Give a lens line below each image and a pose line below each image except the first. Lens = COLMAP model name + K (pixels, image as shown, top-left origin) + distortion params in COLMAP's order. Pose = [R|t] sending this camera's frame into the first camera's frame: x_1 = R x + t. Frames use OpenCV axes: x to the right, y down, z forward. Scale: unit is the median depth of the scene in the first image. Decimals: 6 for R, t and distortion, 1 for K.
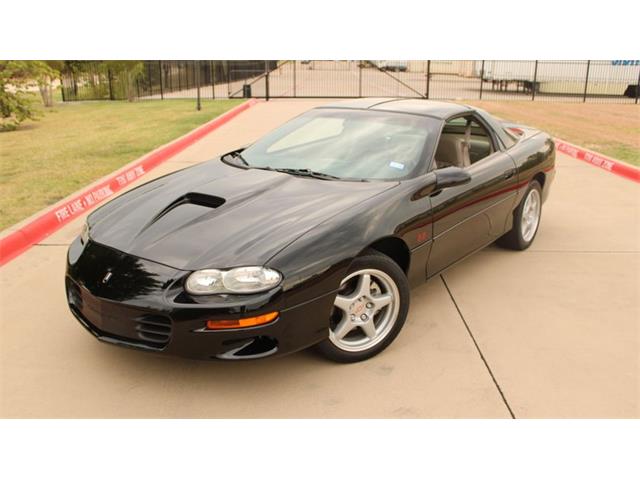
lens RADIAL K [[696.4, 0, 315.8], [0, 696.4, 240.5], [0, 0, 1]] dist [-0.068599, 0.000000]
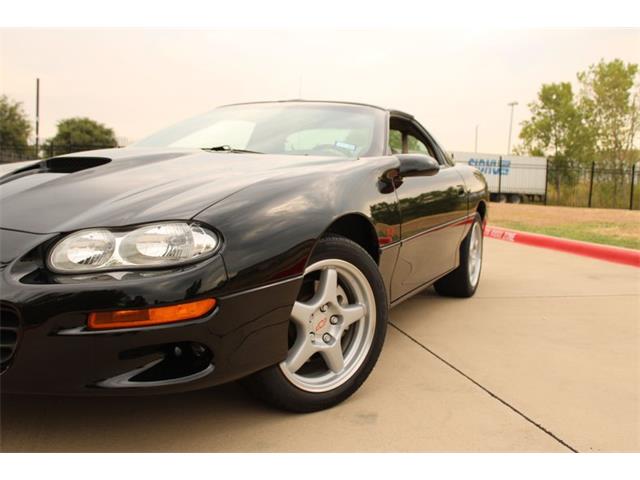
lens RADIAL K [[696.4, 0, 318.0], [0, 696.4, 239.6], [0, 0, 1]] dist [-0.068599, 0.000000]
pose [[0.972444, 0.009240, 0.232955, -0.091677], [0.037977, 0.979590, -0.197384, 0.148094], [-0.230025, 0.200792, 0.952245, 0.364815]]
